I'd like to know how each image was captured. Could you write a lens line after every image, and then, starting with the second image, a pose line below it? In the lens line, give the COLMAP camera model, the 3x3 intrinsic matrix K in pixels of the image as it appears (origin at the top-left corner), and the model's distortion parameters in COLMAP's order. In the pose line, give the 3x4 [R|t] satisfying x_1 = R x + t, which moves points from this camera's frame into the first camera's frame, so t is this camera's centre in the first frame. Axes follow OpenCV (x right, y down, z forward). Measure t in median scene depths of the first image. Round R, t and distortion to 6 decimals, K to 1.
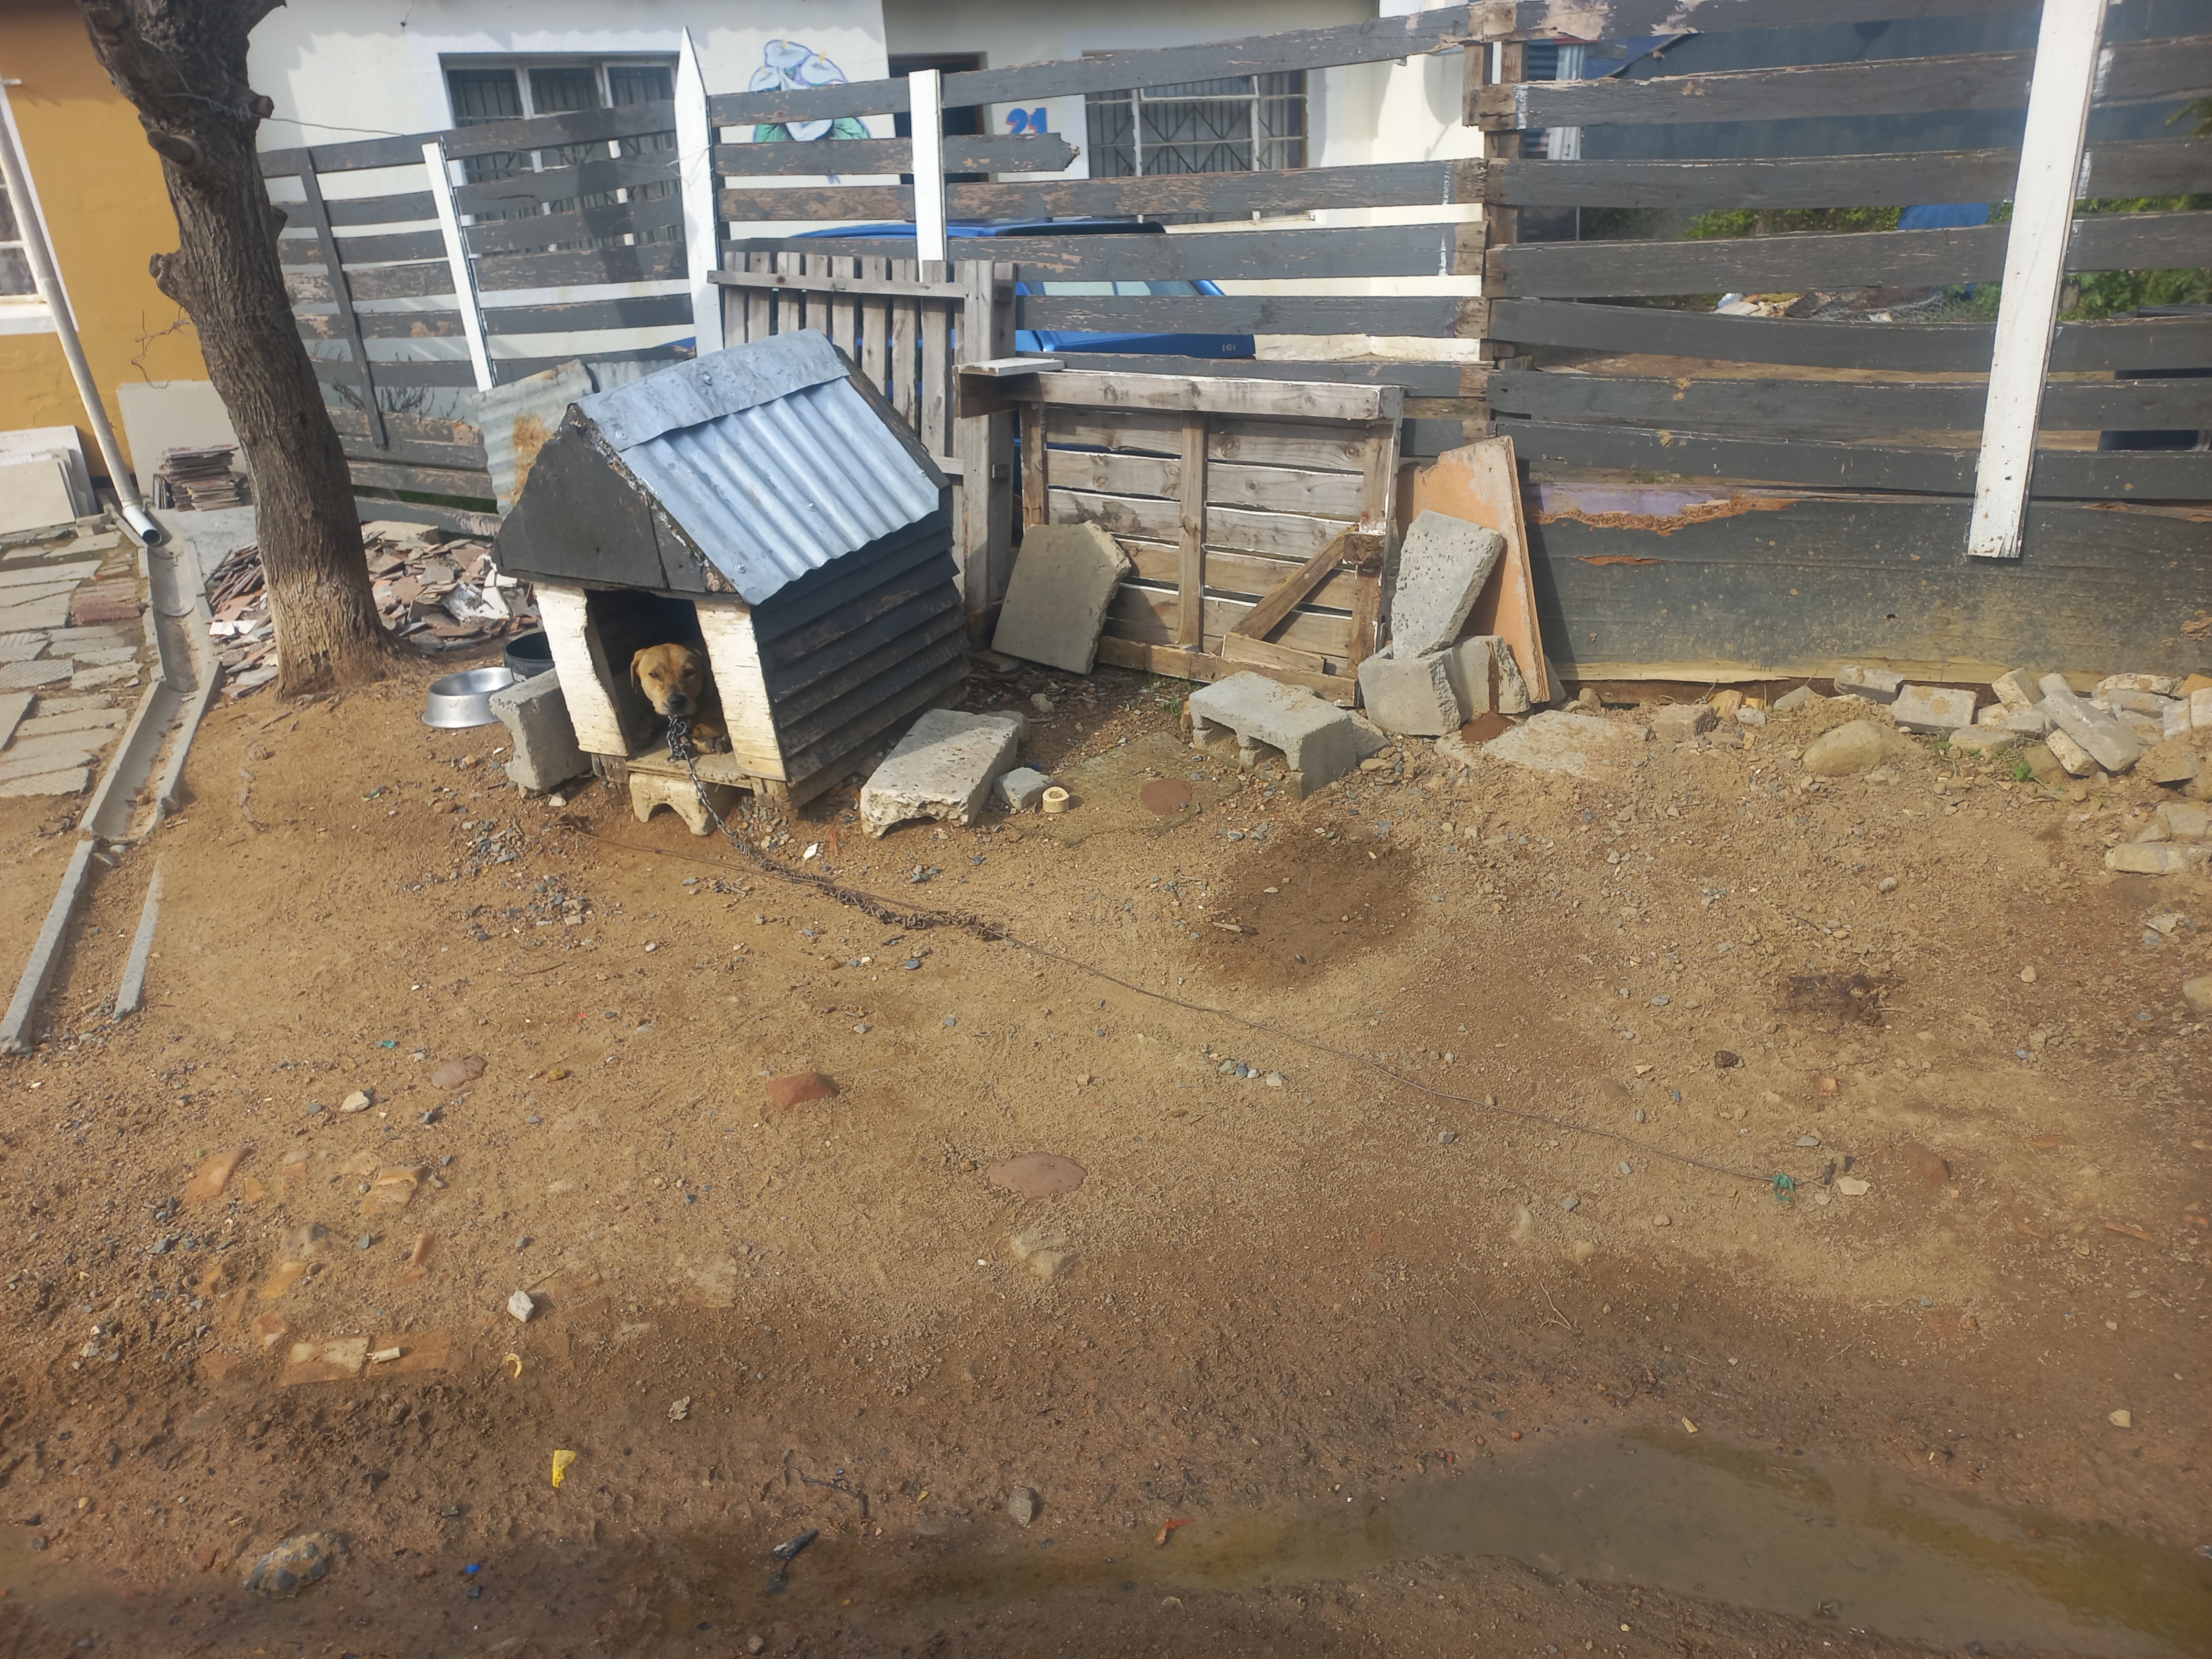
lens RADIAL K [[1658.8, 0, 1115.0], [0, 1658.8, 833.6], [0, 0, 1]] dist [0.089489, -0.133828]
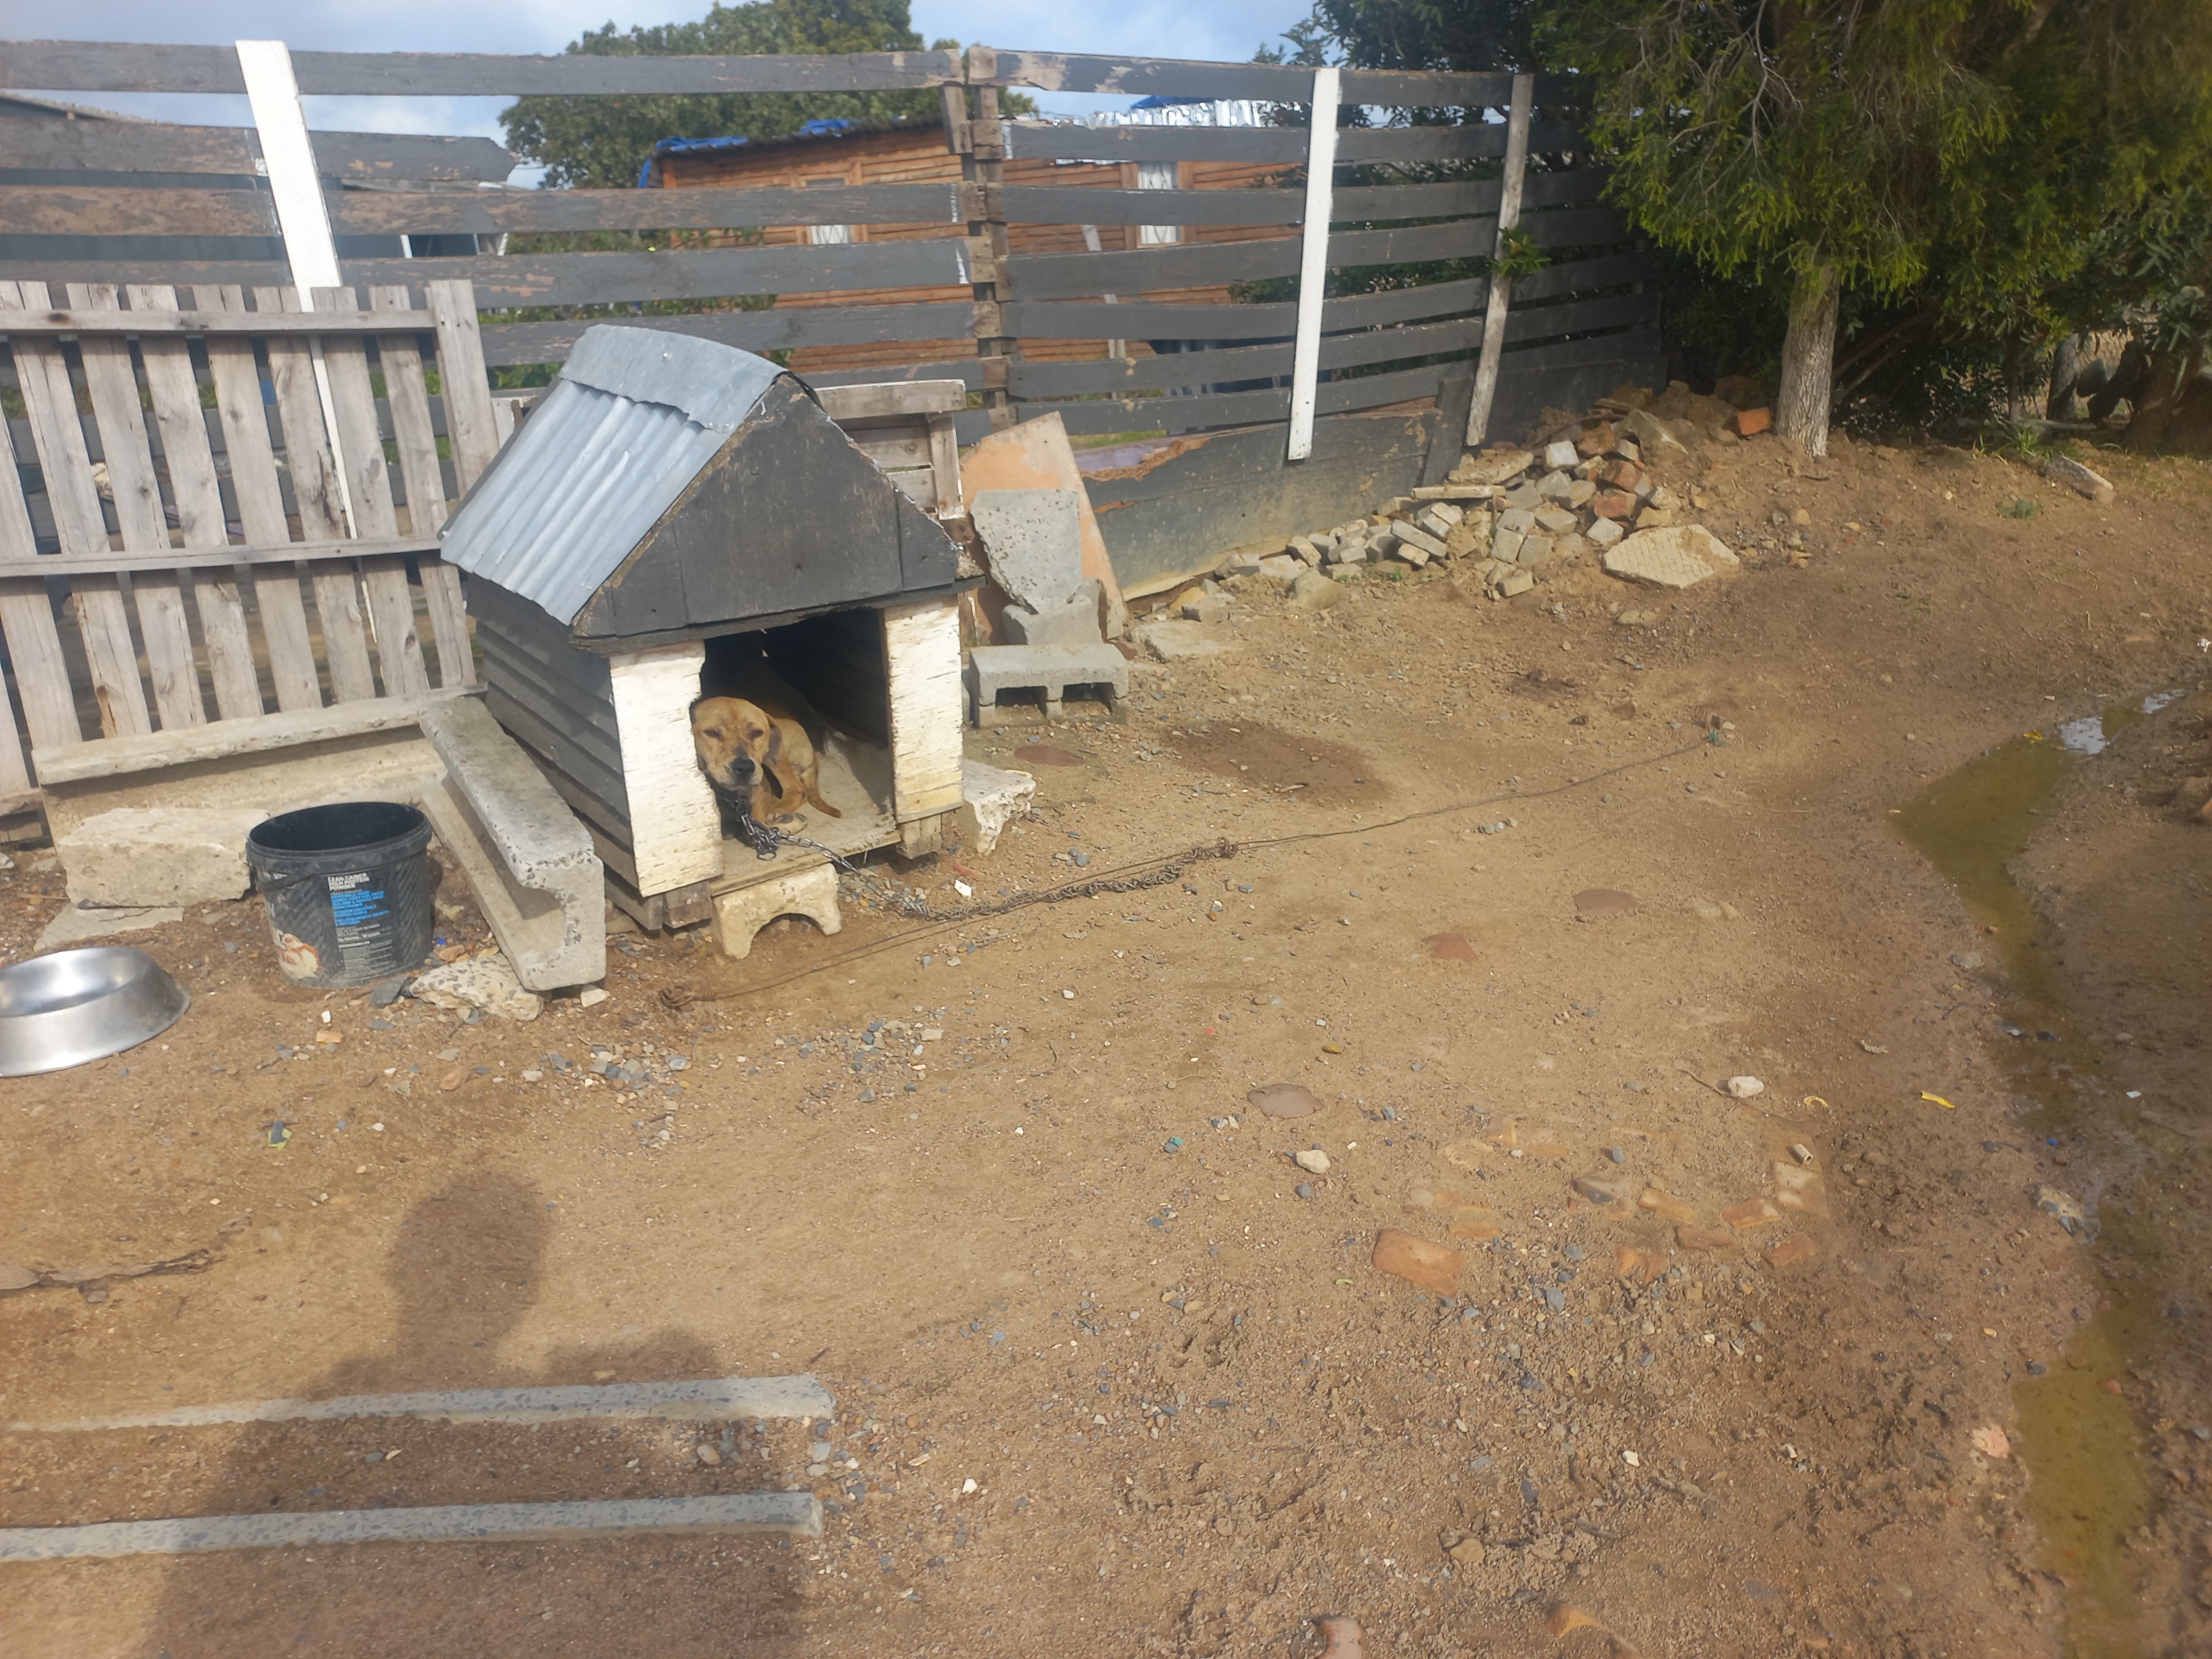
lens RADIAL K [[1658.8, 0, 1115.0], [0, 1658.8, 833.6], [0, 0, 1]] dist [0.089489, -0.133828]
pose [[0.378131, -0.265483, 0.886869, -0.908500], [0.372807, 0.920552, 0.116614, -0.086072], [-0.847368, 0.286535, 0.447063, 0.532509]]
